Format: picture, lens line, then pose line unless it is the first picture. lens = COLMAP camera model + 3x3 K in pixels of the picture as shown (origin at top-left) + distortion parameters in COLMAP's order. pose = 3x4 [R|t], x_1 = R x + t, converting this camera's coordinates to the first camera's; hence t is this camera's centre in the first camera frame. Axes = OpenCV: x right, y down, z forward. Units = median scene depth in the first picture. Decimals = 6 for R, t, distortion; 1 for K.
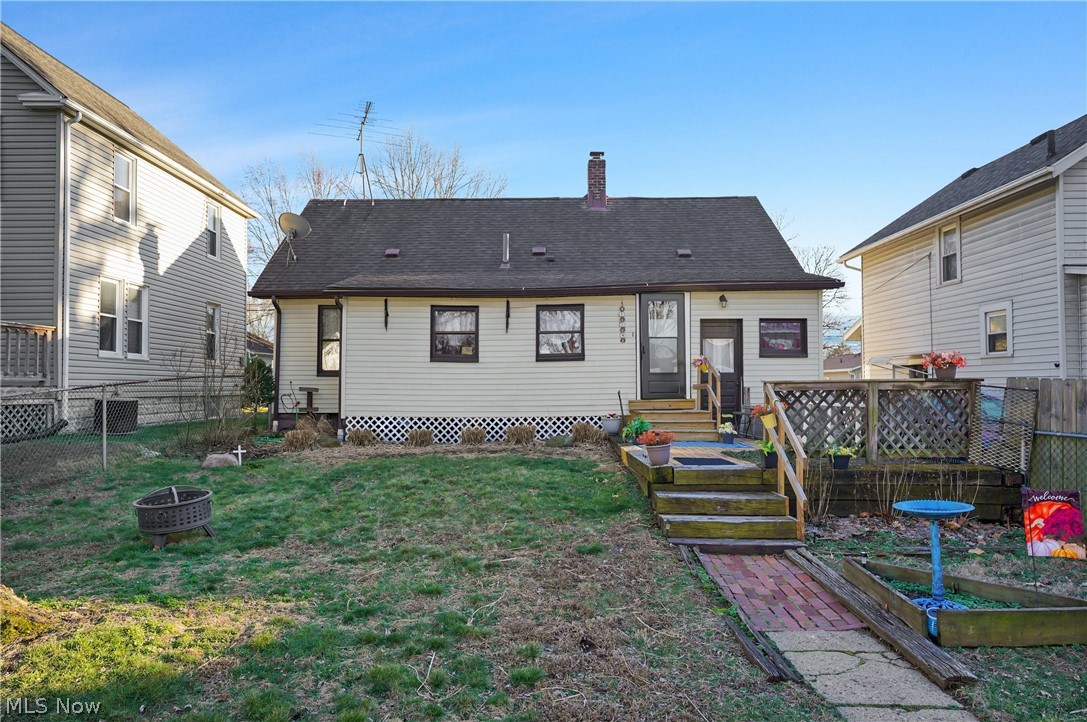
lens RADIAL K [[684.2, 0, 541.9], [0, 684.2, 367.2], [0, 0, 1]] dist [0.038086, 0.000349]
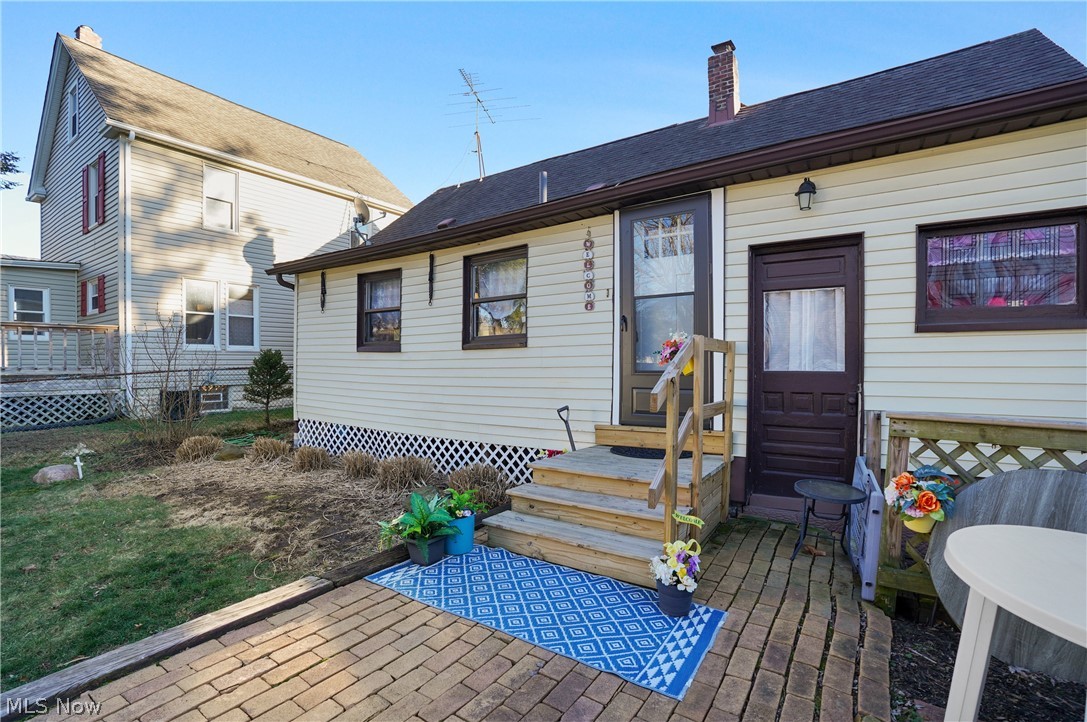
lens RADIAL K [[500.1, 0, 542.7], [0, 500.1, 363.0], [0, 0, 1]] dist [-0.034898, 0.000077]
pose [[0.829495, 0.003208, -0.558506, 0.297120], [0.017859, 0.999320, 0.032265, -0.009560], [0.558229, -0.036738, 0.828873, 0.667670]]
